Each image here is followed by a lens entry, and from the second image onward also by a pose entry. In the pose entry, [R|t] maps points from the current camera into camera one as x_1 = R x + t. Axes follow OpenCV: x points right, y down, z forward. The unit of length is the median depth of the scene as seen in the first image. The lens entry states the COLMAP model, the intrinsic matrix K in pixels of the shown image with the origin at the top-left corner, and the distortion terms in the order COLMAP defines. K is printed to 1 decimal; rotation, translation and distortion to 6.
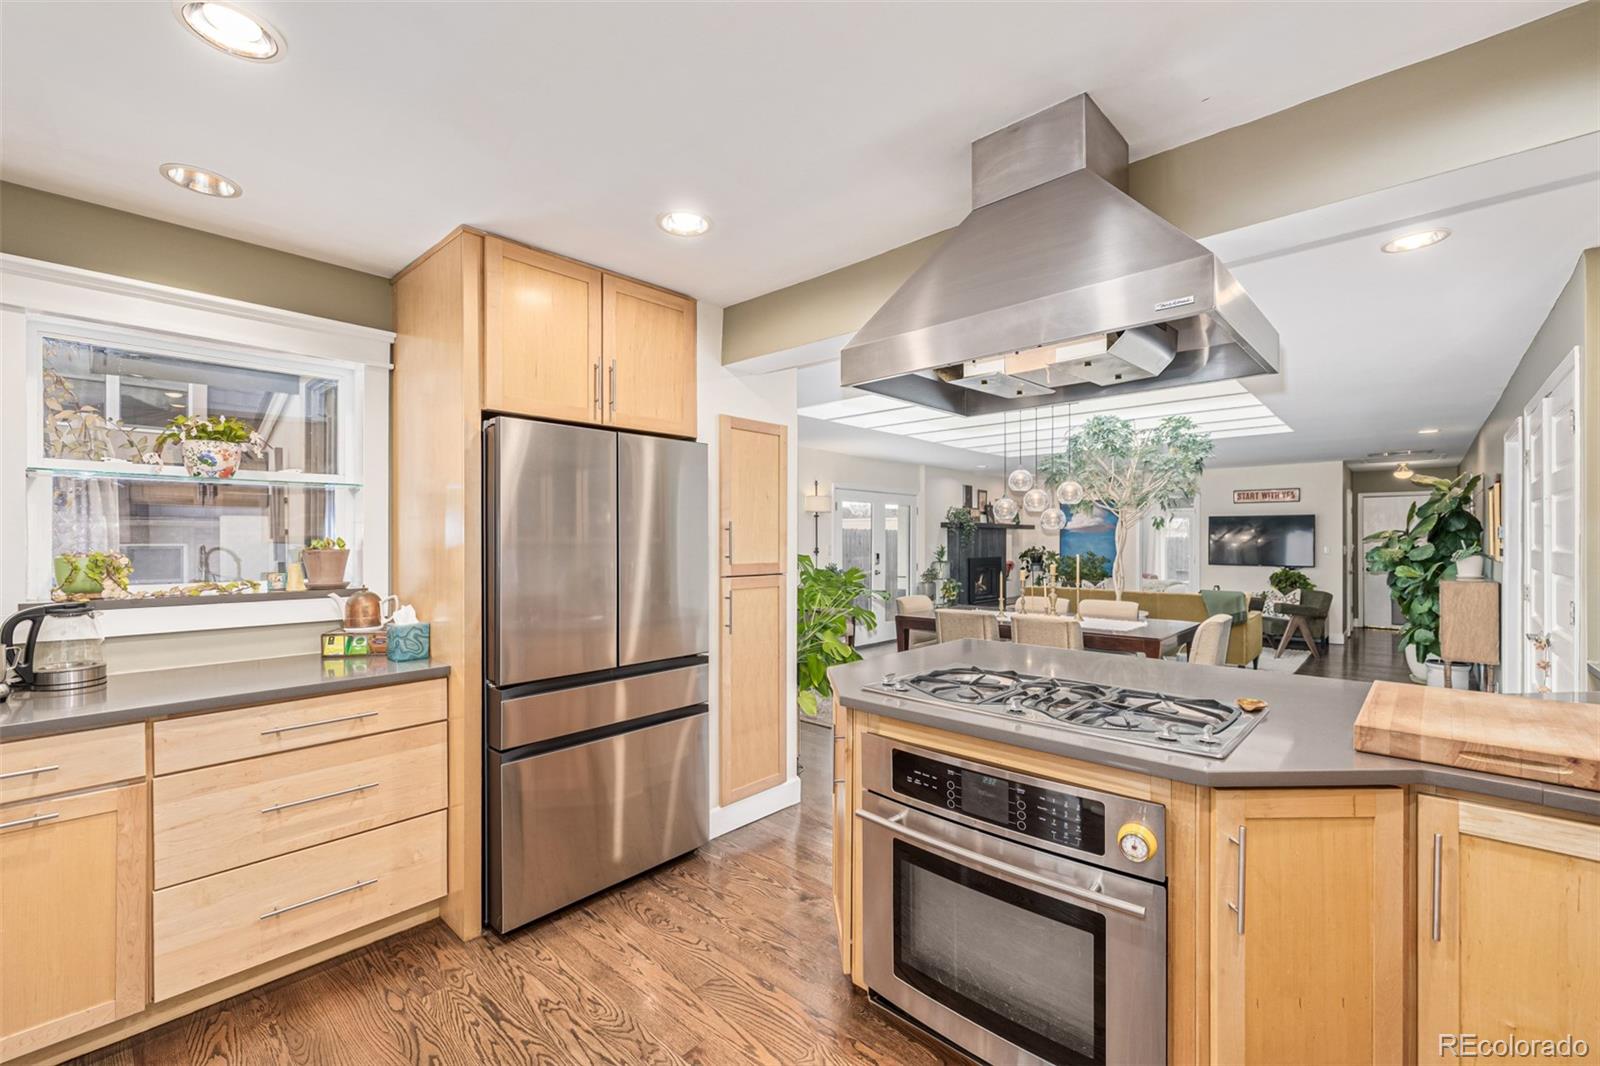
lens RADIAL K [[675.5, 0, 786.8], [0, 675.5, 541.8], [0, 0, 1]] dist [0.001329, -0.001378]
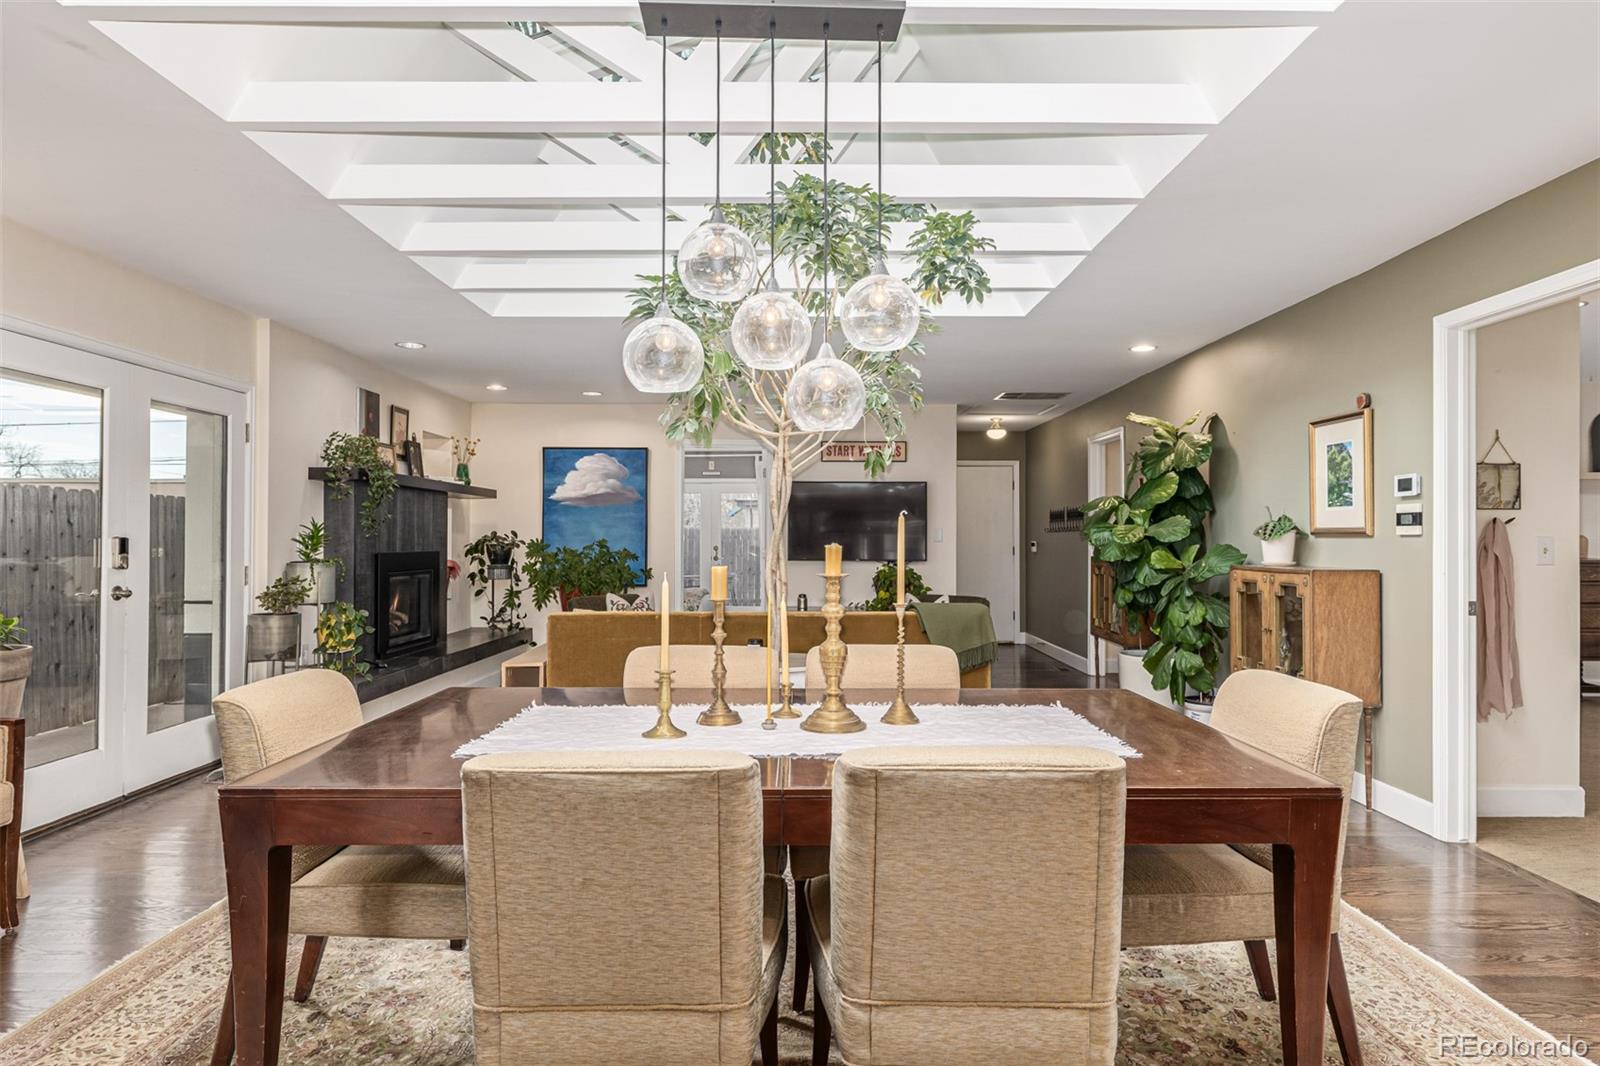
lens RADIAL K [[937.9, 0, 807.6], [0, 937.9, 532.3], [0, 0, 1]] dist [-0.004923, -0.002199]
pose [[0.722555, 0.007959, 0.691267, 0.051056], [-0.000908, 0.999944, -0.010565, 0.017277], [-0.691312, 0.007006, 0.722522, 0.367933]]
